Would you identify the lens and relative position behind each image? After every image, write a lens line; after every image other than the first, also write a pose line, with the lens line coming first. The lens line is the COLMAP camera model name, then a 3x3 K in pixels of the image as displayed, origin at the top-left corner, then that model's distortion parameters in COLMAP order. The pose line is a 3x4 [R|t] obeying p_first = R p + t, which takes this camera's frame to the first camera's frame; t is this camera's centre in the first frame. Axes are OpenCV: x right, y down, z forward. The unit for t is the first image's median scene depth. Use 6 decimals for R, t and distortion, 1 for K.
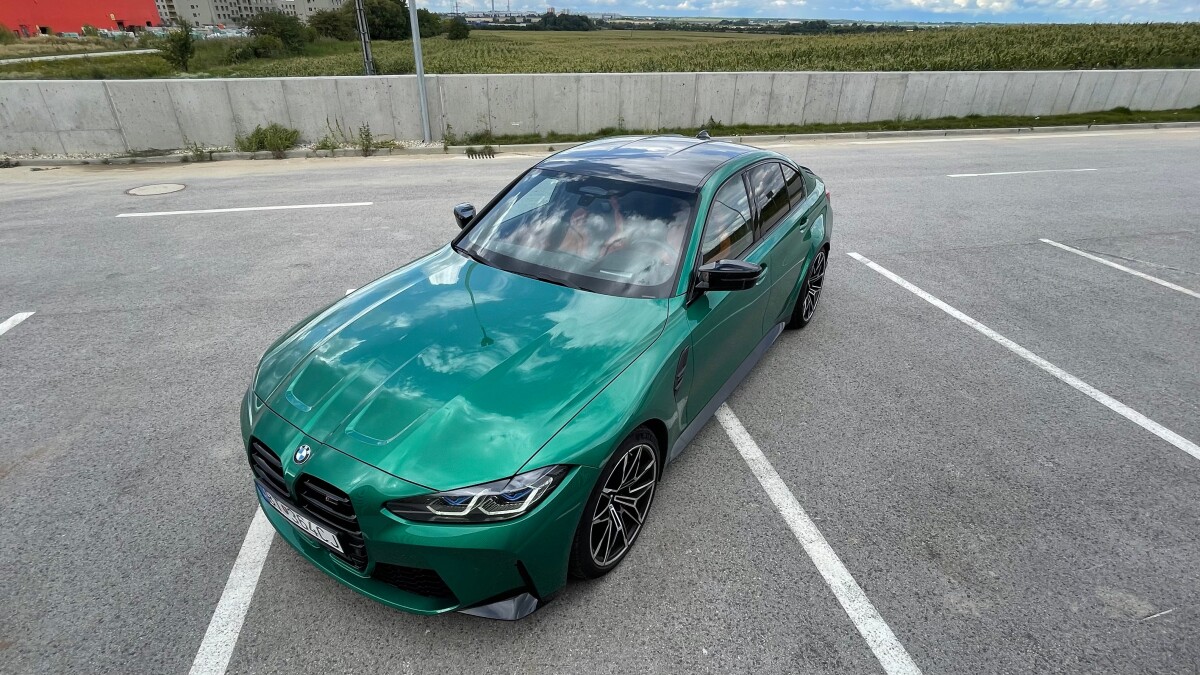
lens RADIAL K [[593.0, 0, 600.4], [0, 593.0, 336.7], [0, 0, 1]] dist [0.002125, 0.000148]
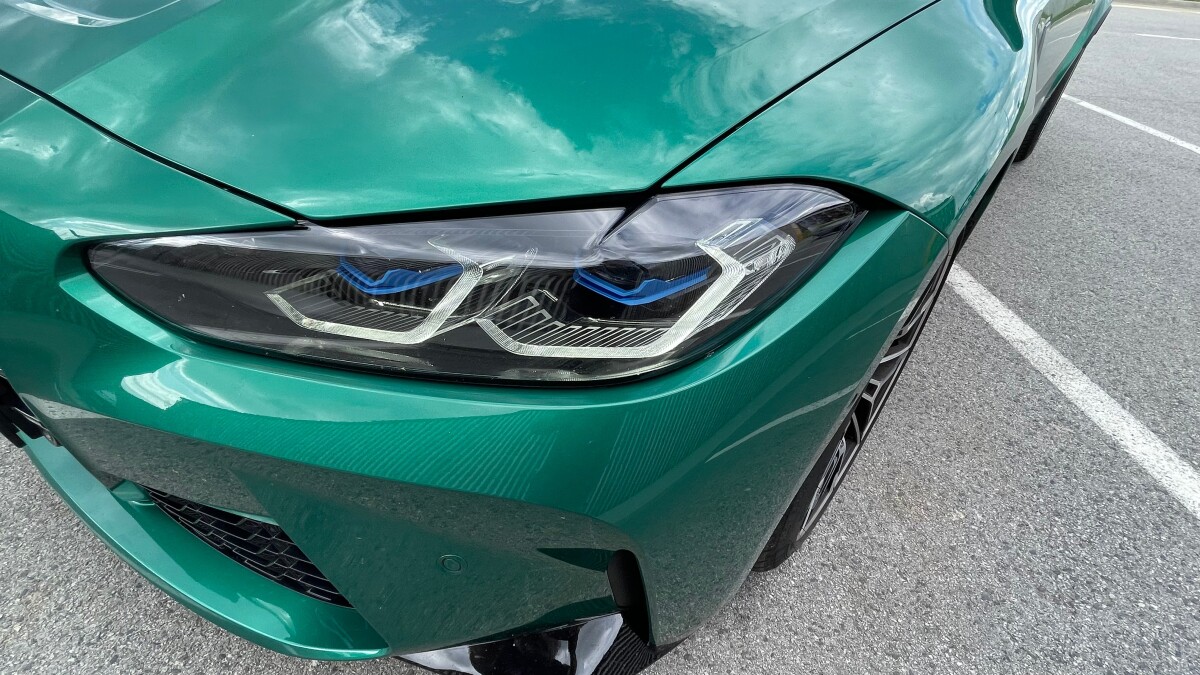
lens RADIAL K [[593.0, 0, 600.4], [0, 593.0, 336.7], [0, 0, 1]] dist [0.002125, 0.000148]
pose [[0.992995, 0.116053, -0.022207, -0.148697], [-0.110554, 0.978864, 0.172053, 0.244019], [0.041705, -0.168393, 0.984837, 0.755412]]
